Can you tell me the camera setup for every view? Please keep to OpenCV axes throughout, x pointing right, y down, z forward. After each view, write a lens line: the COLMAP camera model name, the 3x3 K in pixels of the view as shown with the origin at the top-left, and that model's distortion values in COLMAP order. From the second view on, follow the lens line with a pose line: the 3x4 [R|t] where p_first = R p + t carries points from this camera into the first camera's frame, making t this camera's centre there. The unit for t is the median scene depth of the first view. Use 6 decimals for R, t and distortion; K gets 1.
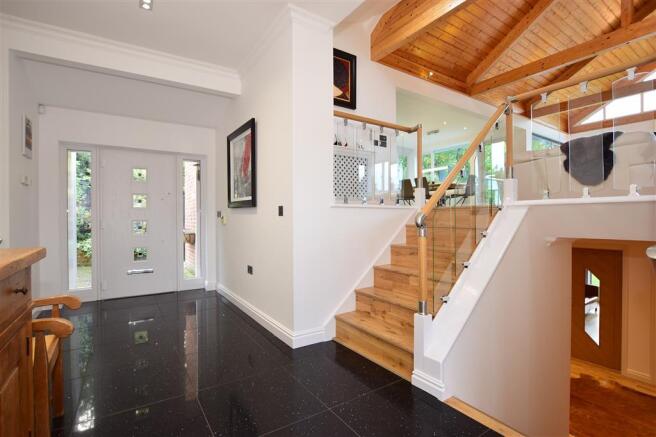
lens RADIAL K [[321.5, 0, 330.7], [0, 321.5, 216.4], [0, 0, 1]] dist [-0.005774, -0.001507]
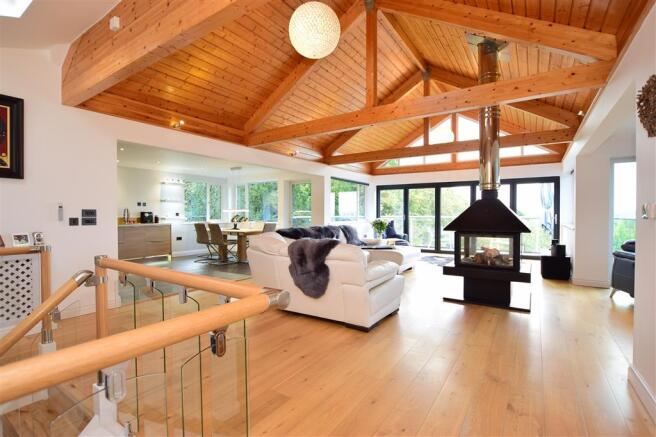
lens RADIAL K [[321.5, 0, 325.3], [0, 321.5, 220.8], [0, 0, 1]] dist [-0.005774, -0.001507]
pose [[0.928577, -0.003859, 0.371121, 0.341754], [-0.004923, 0.999730, 0.022714, -0.215596], [-0.371108, -0.022919, 0.928307, 0.113863]]
